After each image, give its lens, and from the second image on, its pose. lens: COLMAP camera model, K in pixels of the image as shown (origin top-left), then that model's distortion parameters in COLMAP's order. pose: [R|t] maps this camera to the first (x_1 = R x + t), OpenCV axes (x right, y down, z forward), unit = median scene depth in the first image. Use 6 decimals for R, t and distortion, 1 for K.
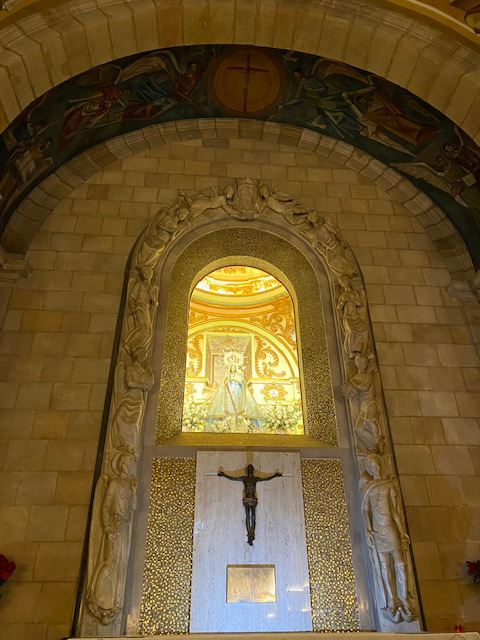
lens RADIAL K [[487.2, 0, 238.0], [0, 487.2, 306.9], [0, 0, 1]] dist [0.059914, -0.081097]
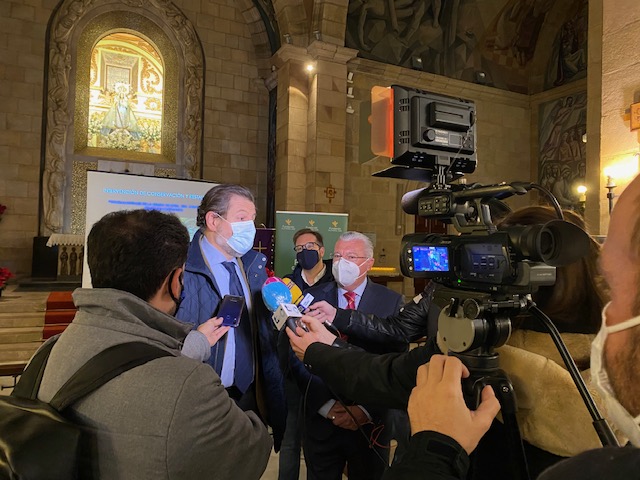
lens RADIAL K [[487.2, 0, 317.5], [0, 487.2, 238.0], [0, 0, 1]] dist [0.059914, -0.081097]
pose [[0.932033, 0.038947, 0.360274, 0.031419], [-0.218342, 0.853828, 0.472551, -0.466430], [-0.289208, -0.519097, 0.804300, -0.826185]]
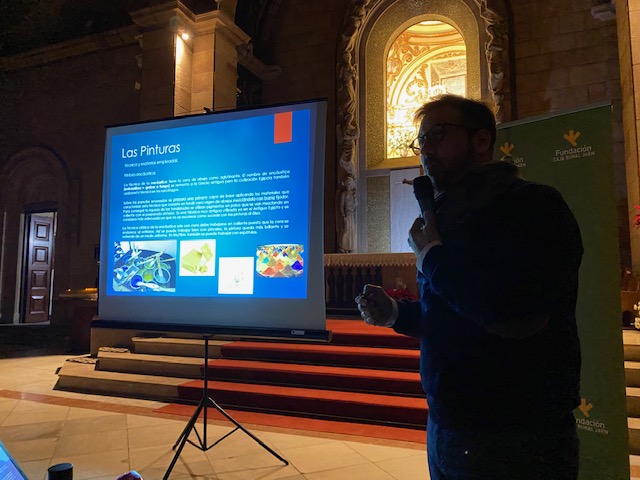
lens RADIAL K [[487.2, 0, 320.3], [0, 487.2, 239.1], [0, 0, 1]] dist [0.059914, -0.081097]
pose [[0.898886, -0.039538, -0.436395, 0.360357], [0.233692, 0.885719, 0.401112, -0.192447], [0.370664, -0.462536, 0.805400, -0.468079]]
